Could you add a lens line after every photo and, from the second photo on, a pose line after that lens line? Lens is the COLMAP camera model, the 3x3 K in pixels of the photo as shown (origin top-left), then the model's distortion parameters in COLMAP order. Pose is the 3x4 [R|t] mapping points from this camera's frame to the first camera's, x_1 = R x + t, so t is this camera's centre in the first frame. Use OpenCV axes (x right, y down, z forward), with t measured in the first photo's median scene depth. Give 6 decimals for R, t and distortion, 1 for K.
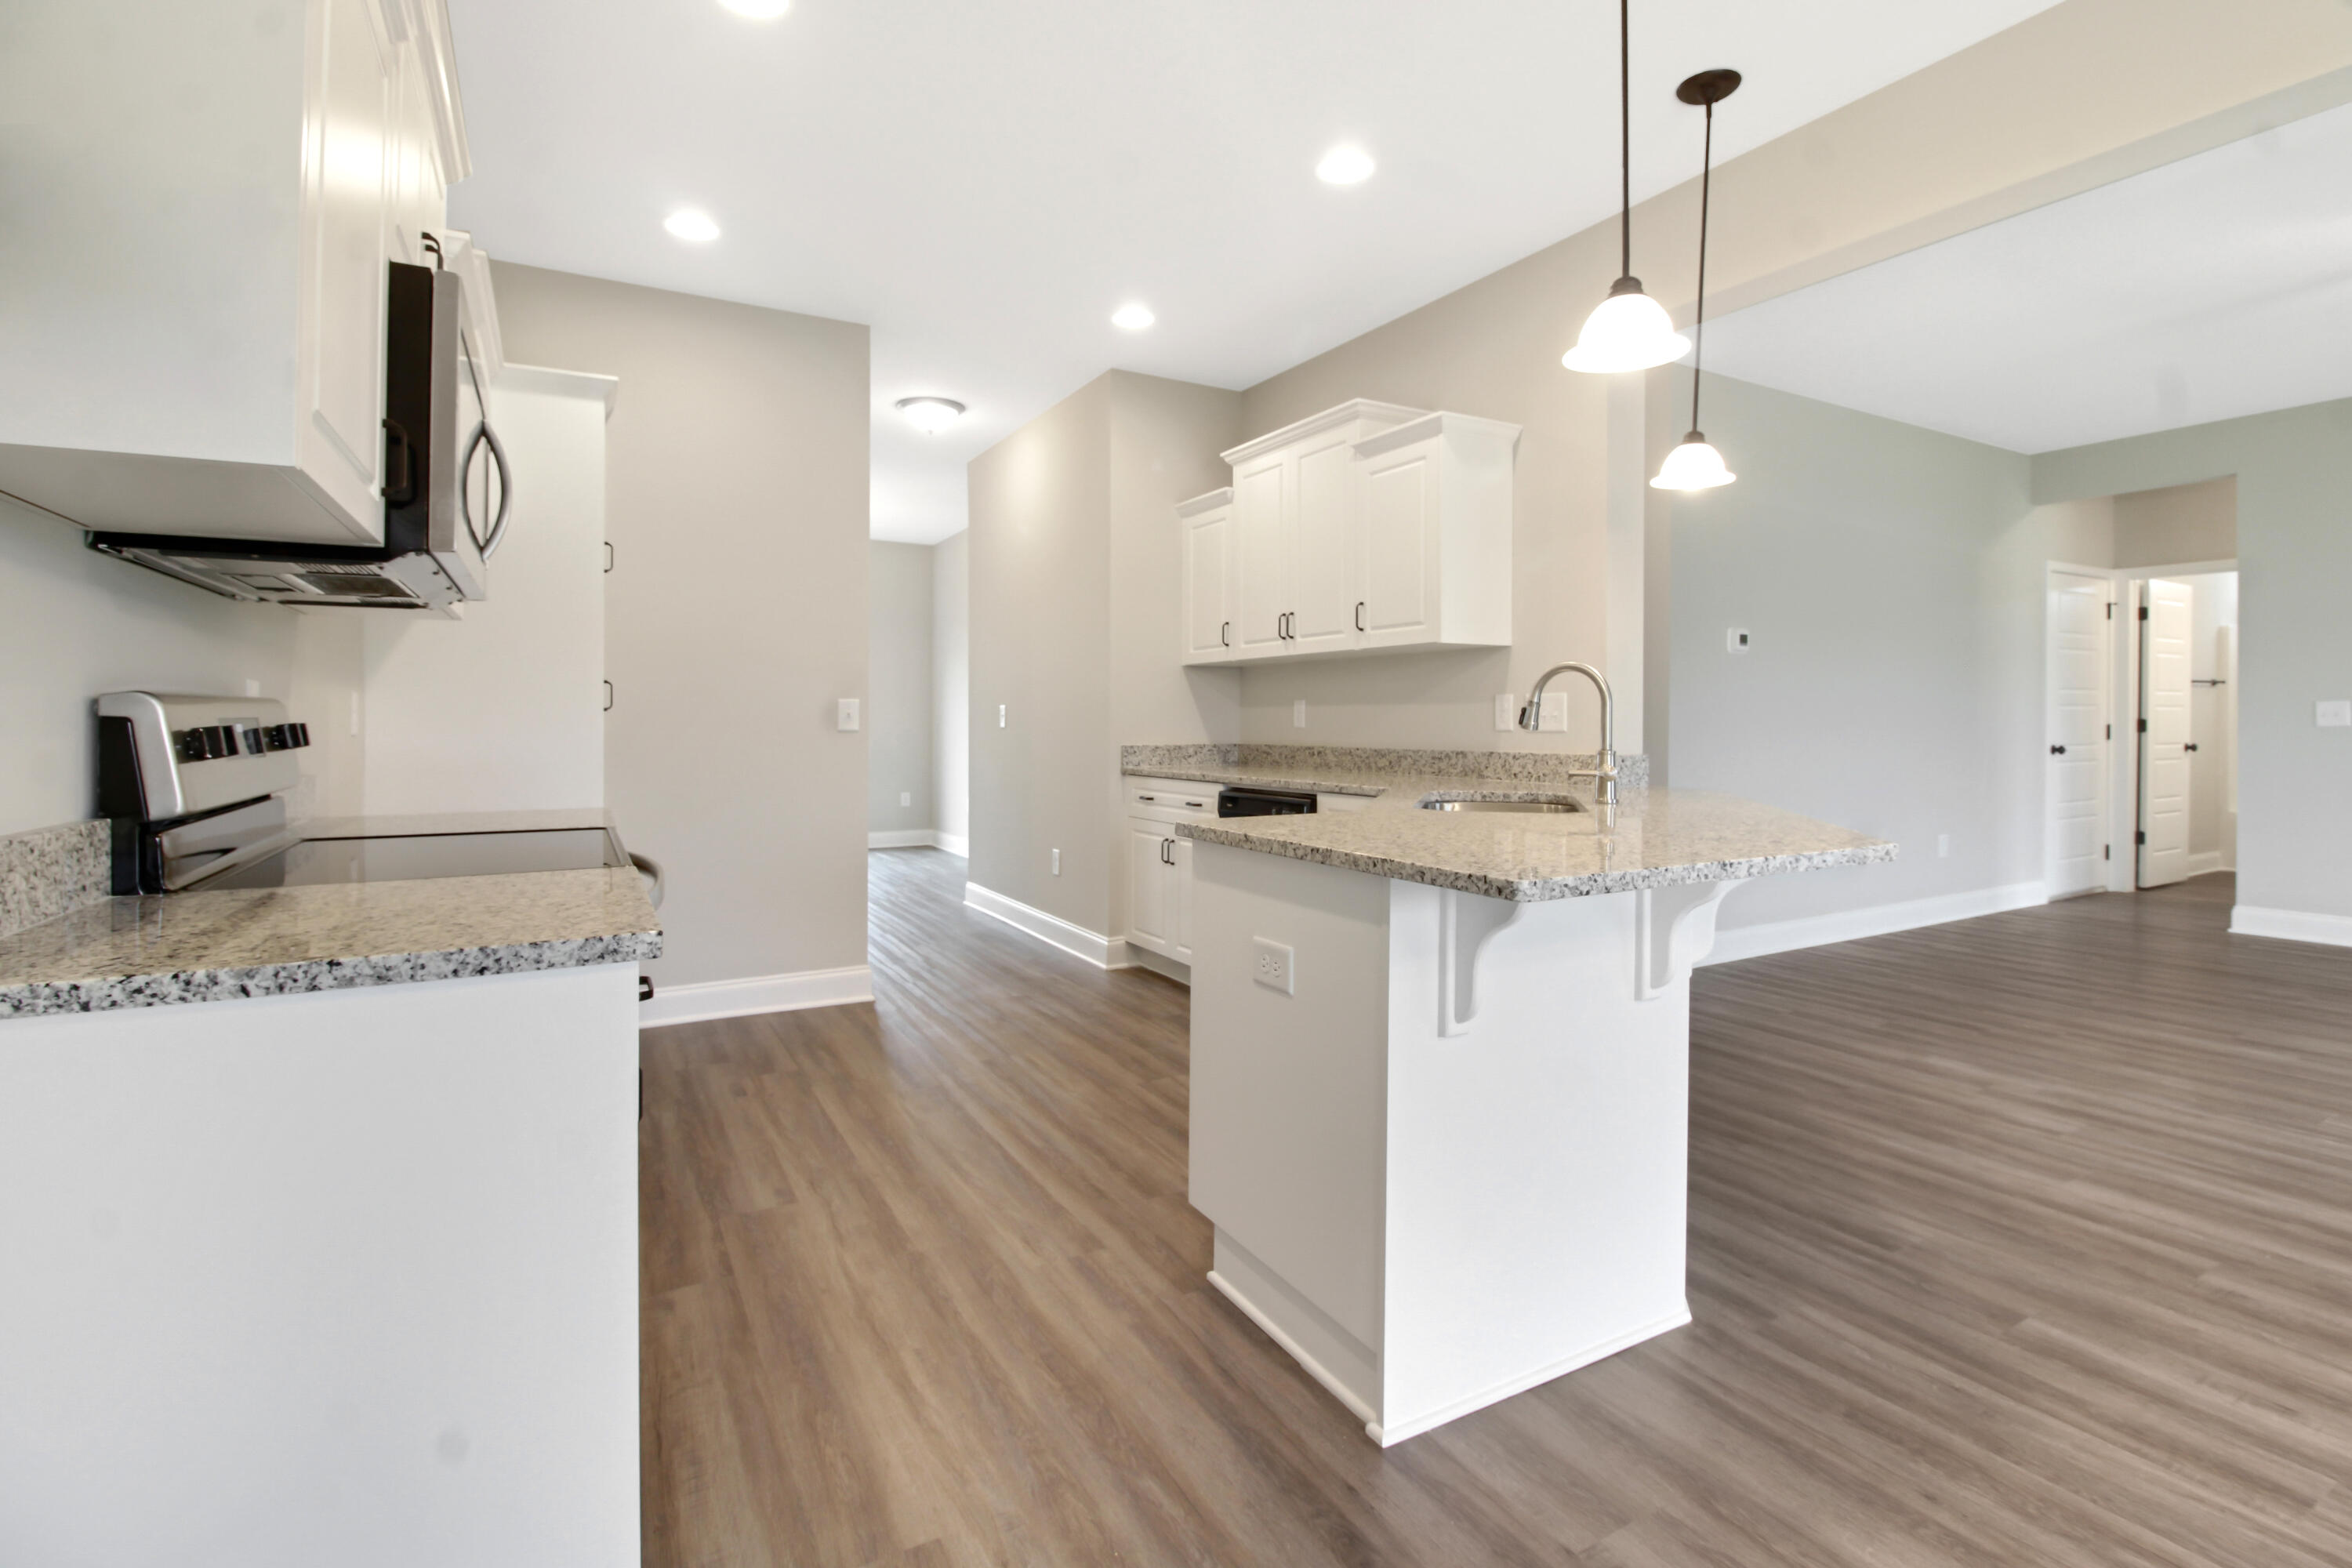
lens RADIAL K [[1111.6, 0, 1183.2], [0, 1111.6, 717.8], [0, 0, 1]] dist [-0.021193, -0.001707]
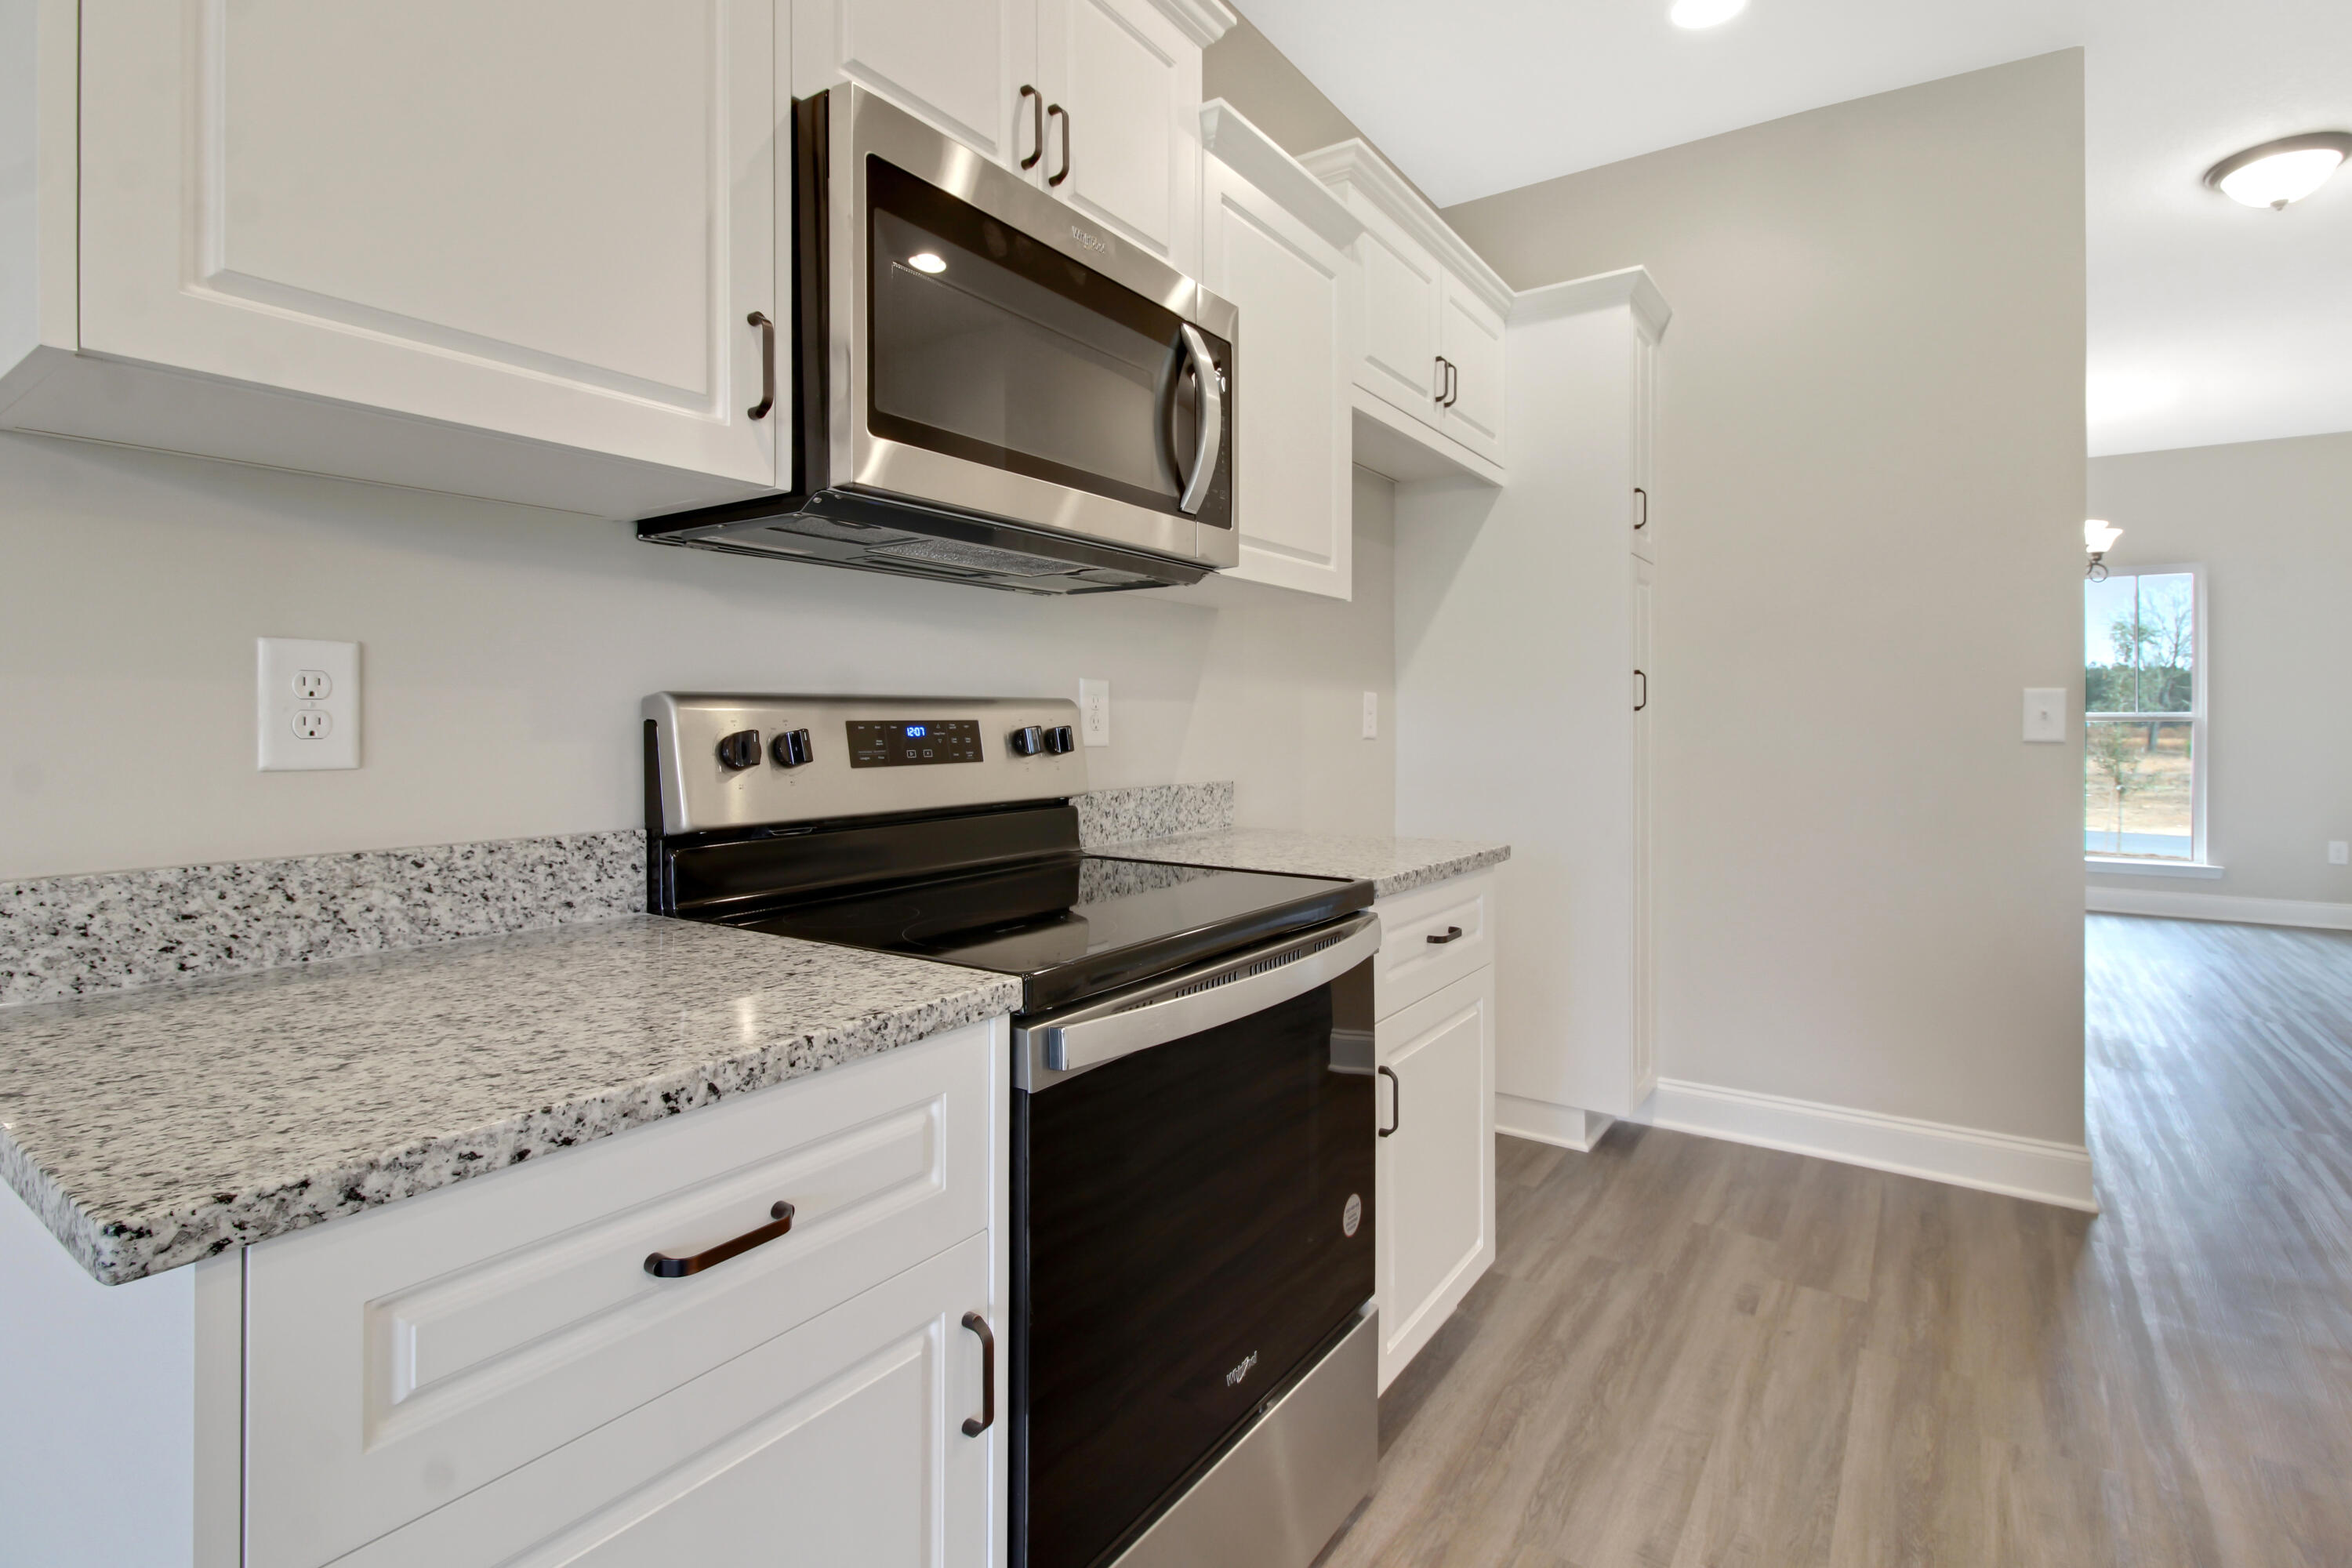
lens RADIAL K [[1111.6, 0, 1183.2], [0, 1111.6, 717.8], [0, 0, 1]] dist [-0.021193, -0.001707]
pose [[0.434778, -0.000889, -0.900537, 0.031095], [0.000244, 1.000000, -0.000869, -0.001498], [0.900538, 0.000159, 0.434778, 0.425271]]
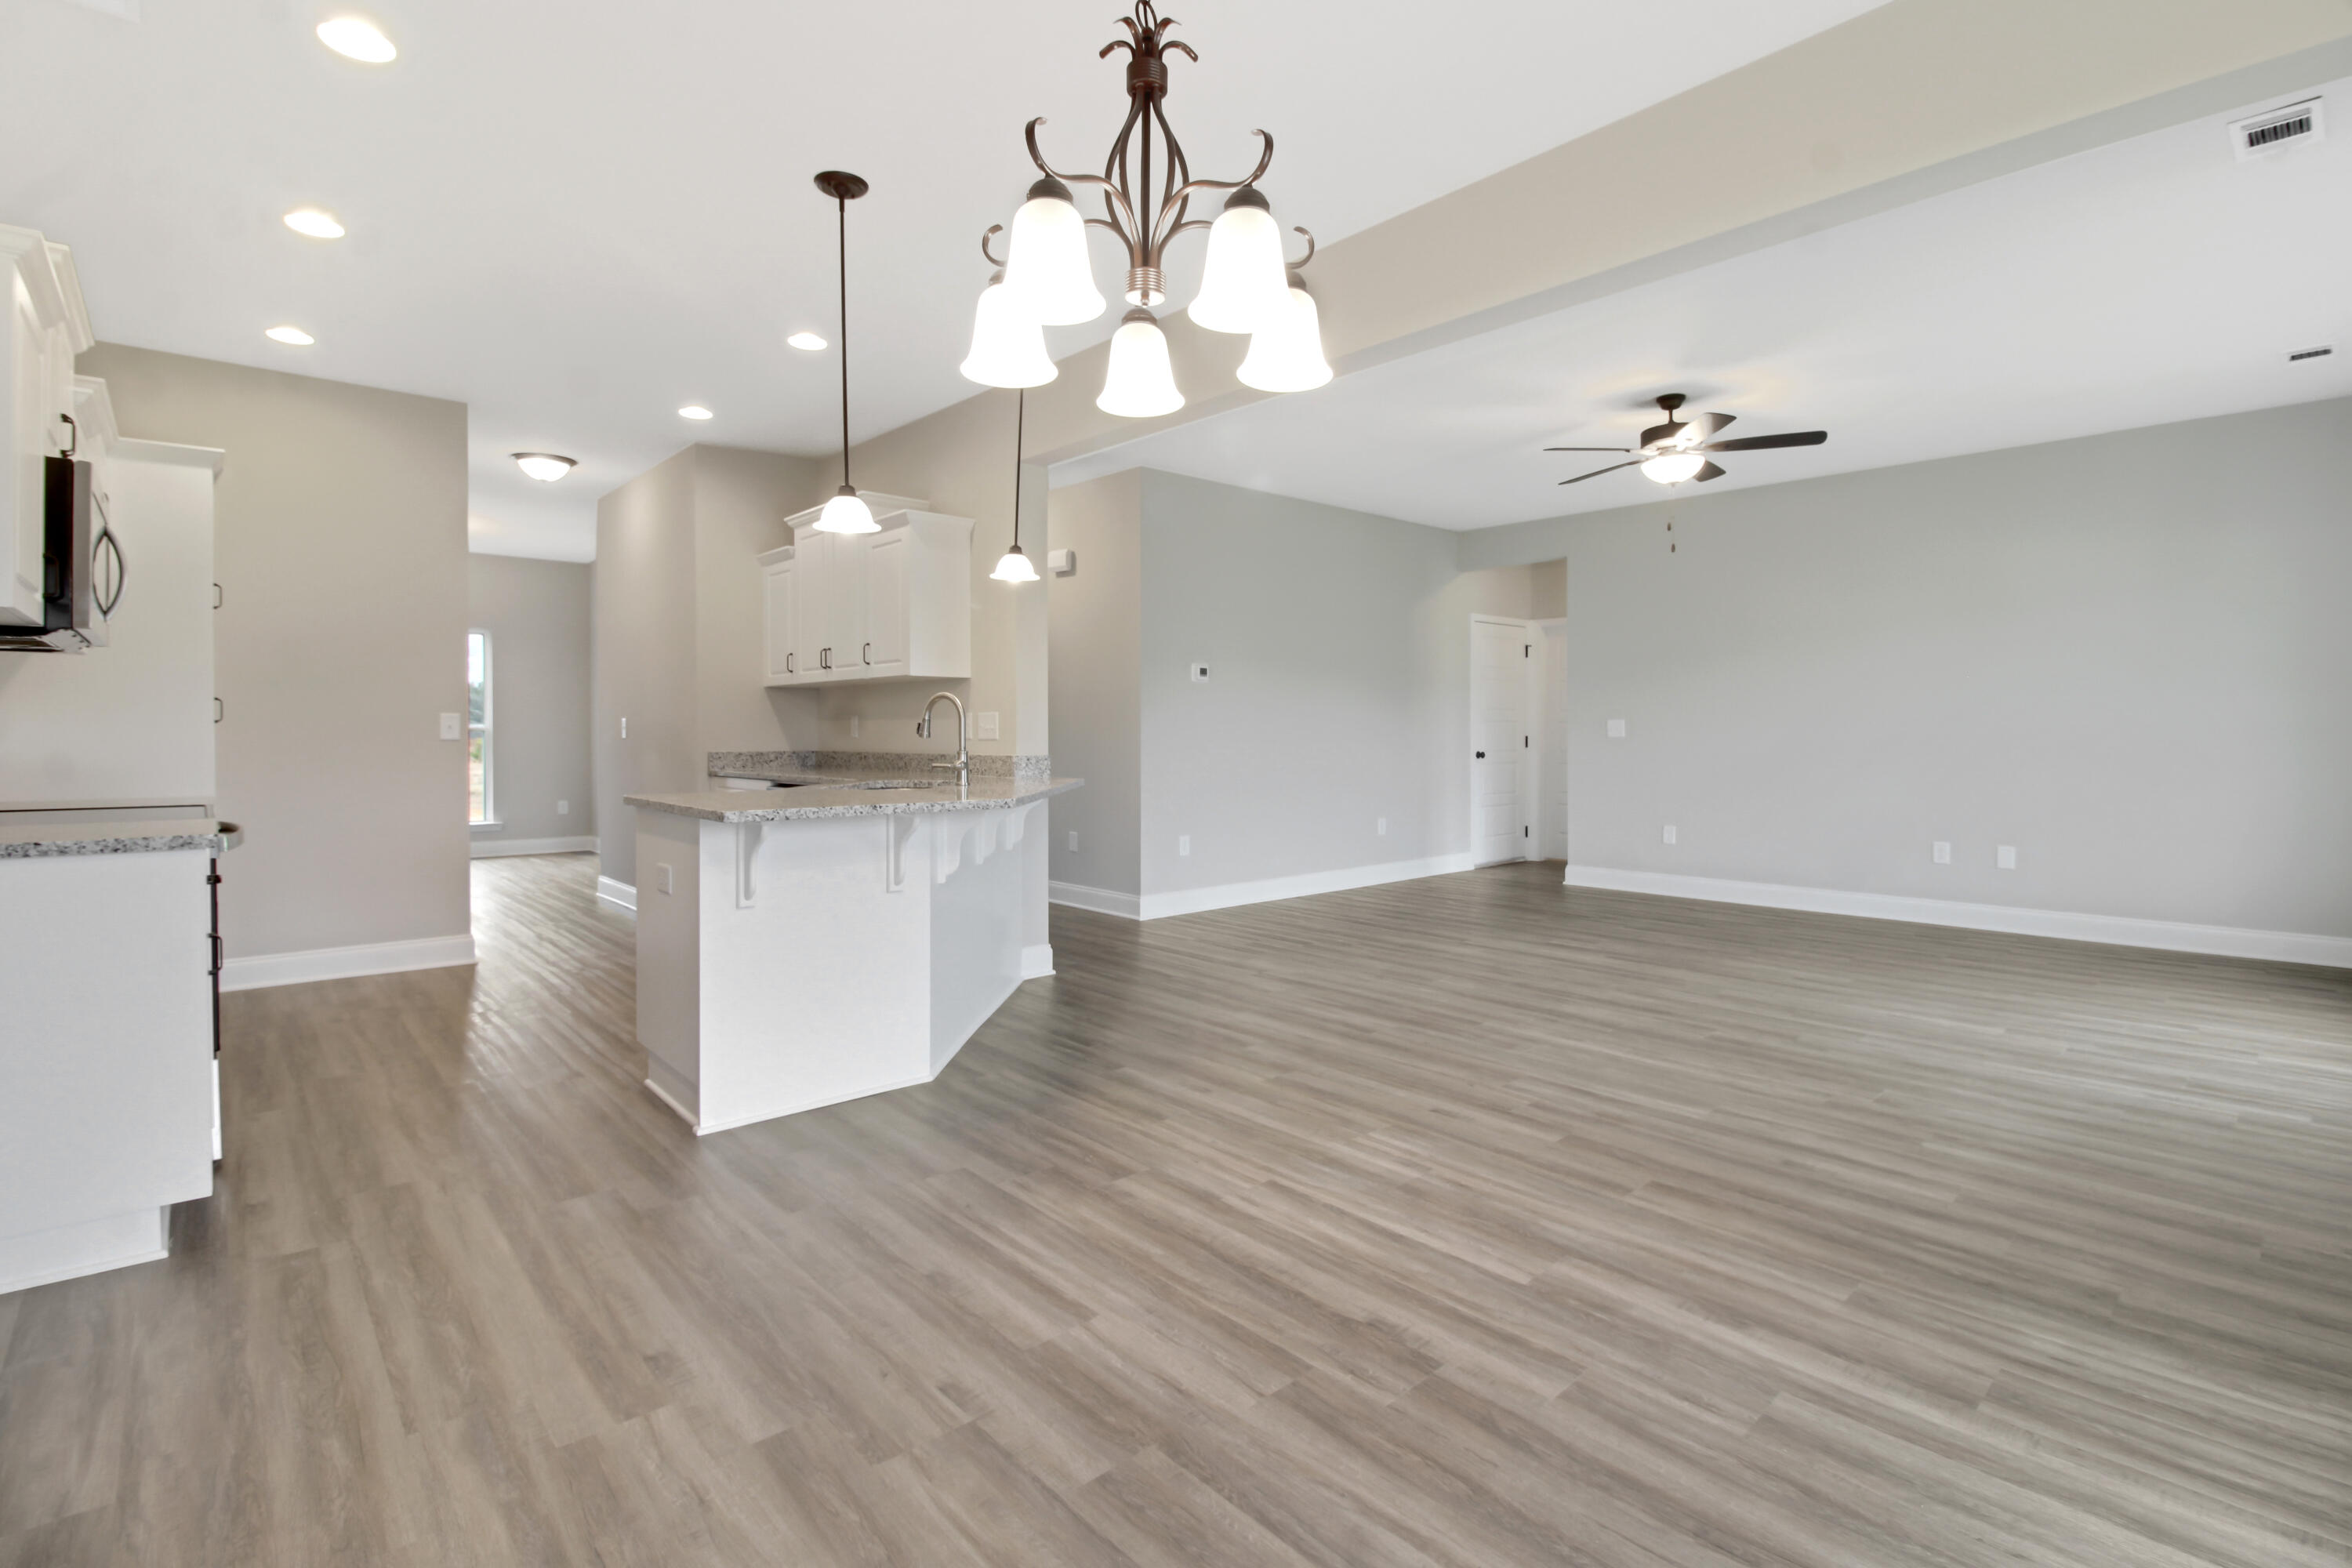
lens RADIAL K [[1139.6, 0, 1217.5], [0, 1139.6, 751.2], [0, 0, 1]] dist [-0.013804, -0.010279]
pose [[0.973912, -0.002414, 0.226913, 0.294718], [-0.001575, 0.999847, 0.017397, 0.001609], [-0.226920, -0.017300, 0.973760, -0.489913]]
